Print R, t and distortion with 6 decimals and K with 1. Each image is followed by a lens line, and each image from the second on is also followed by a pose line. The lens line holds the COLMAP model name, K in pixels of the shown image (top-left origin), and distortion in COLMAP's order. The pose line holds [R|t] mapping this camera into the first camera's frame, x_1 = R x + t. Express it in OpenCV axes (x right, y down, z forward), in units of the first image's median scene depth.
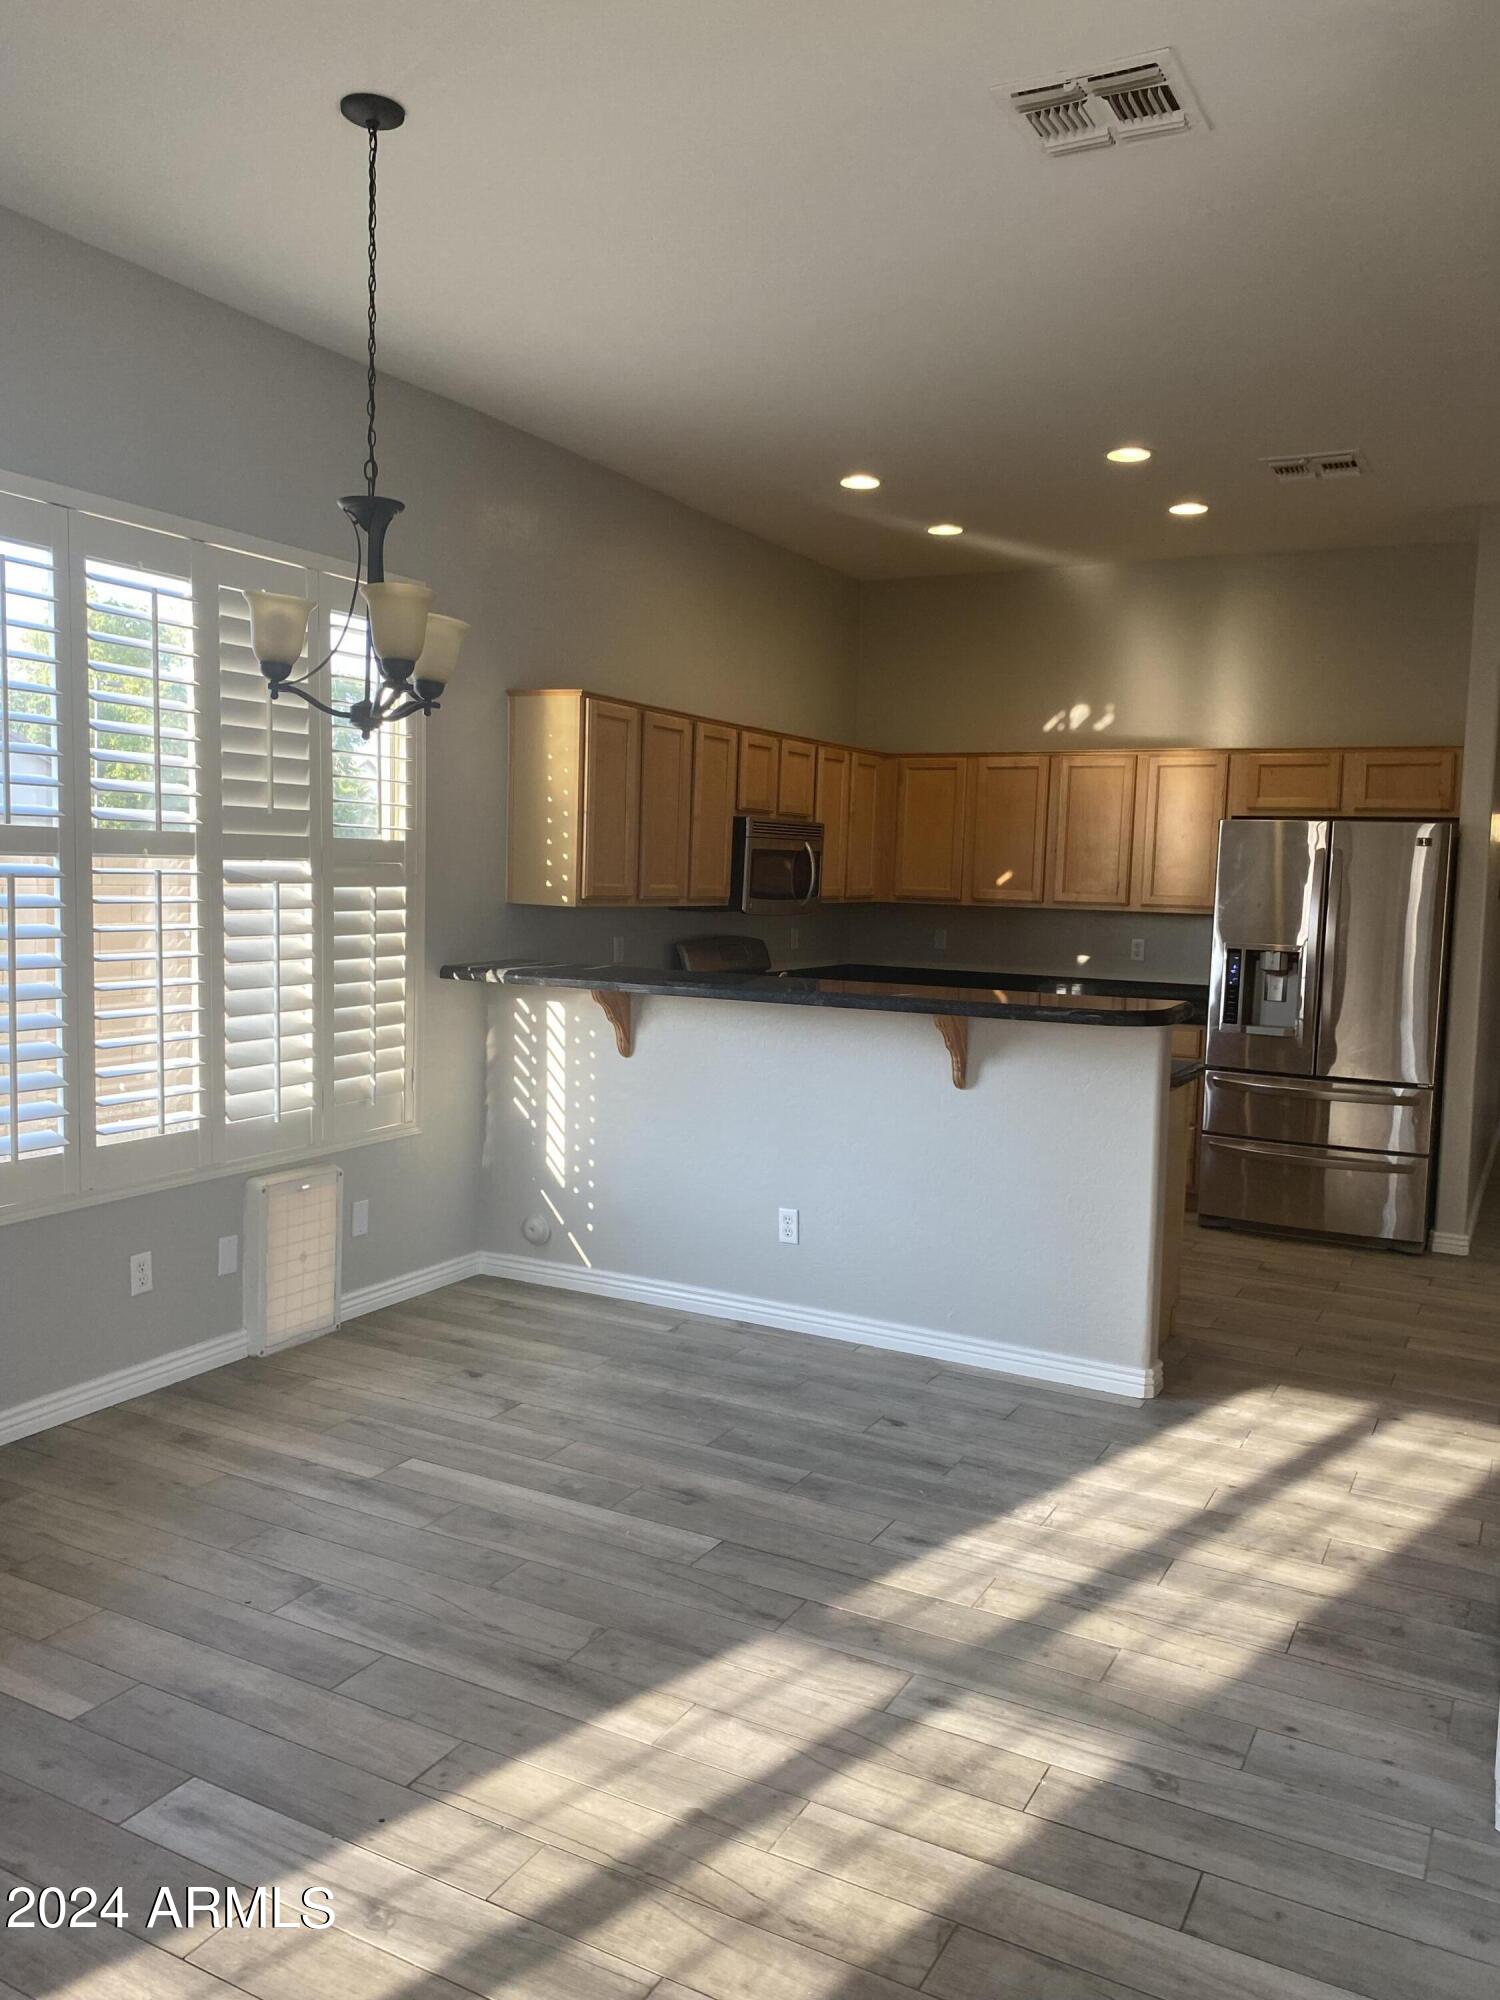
lens RADIAL K [[1523.3, 0, 767.8], [0, 1523.3, 1005.2], [0, 0, 1]] dist [0.049527, -0.055240]
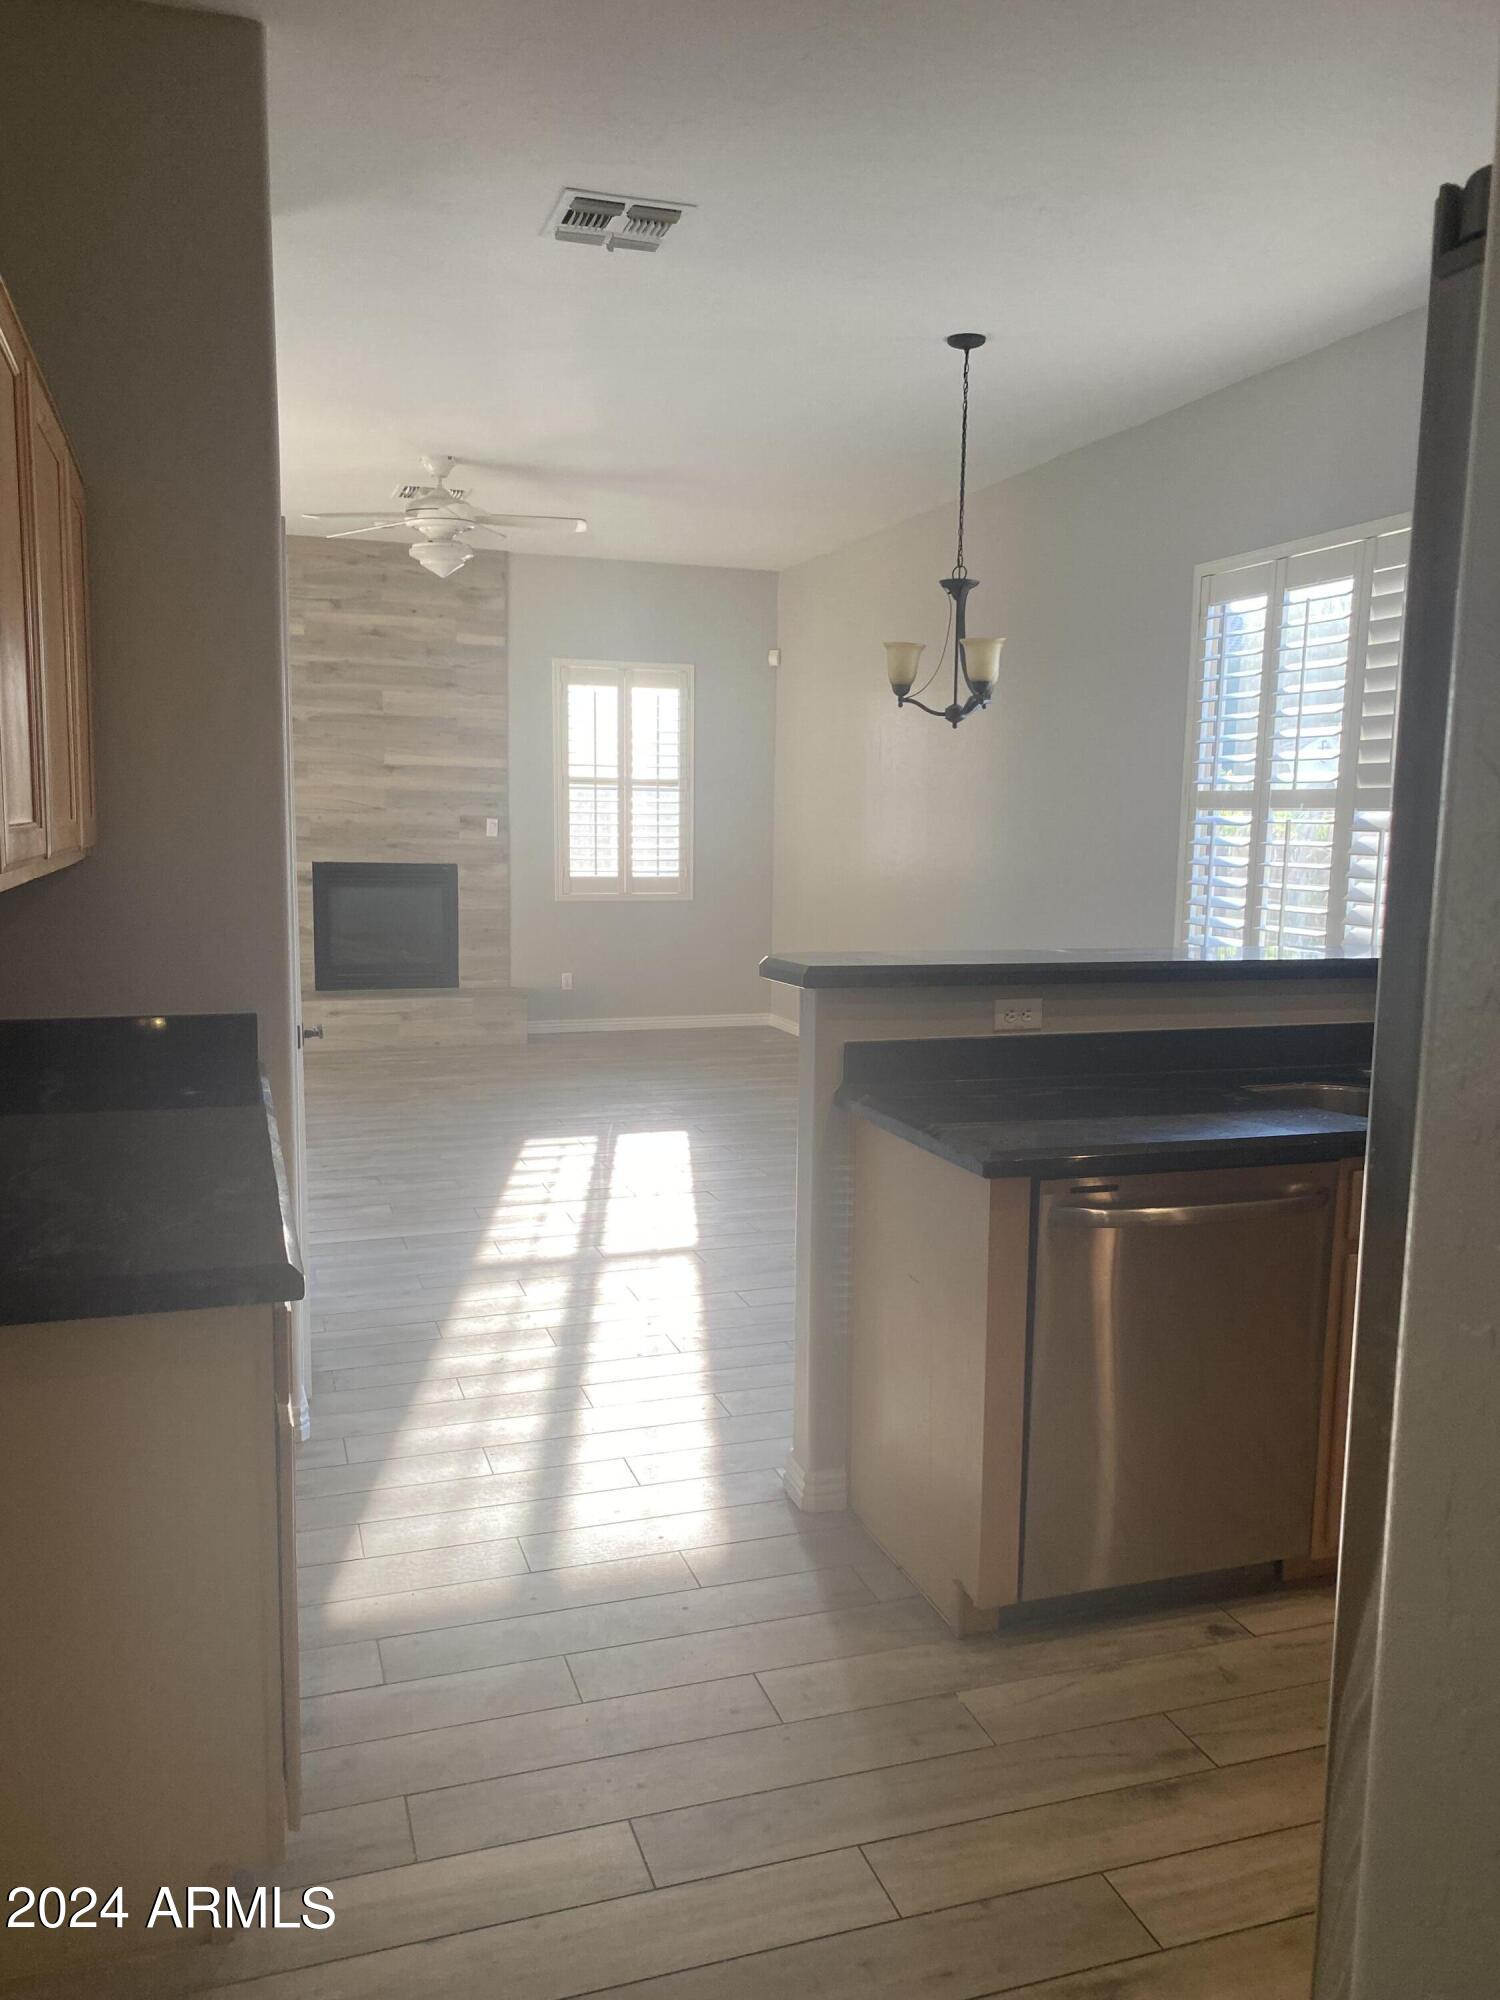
lens RADIAL K [[1514.9, 0, 756.8], [0, 1514.9, 1014.5], [0, 0, 1]] dist [0.073404, -0.156434]
pose [[-0.685656, 0.060838, -0.725379, 0.730339], [-0.098597, 0.979556, 0.175354, -0.093184], [0.721217, 0.191752, -0.665640, 1.335016]]
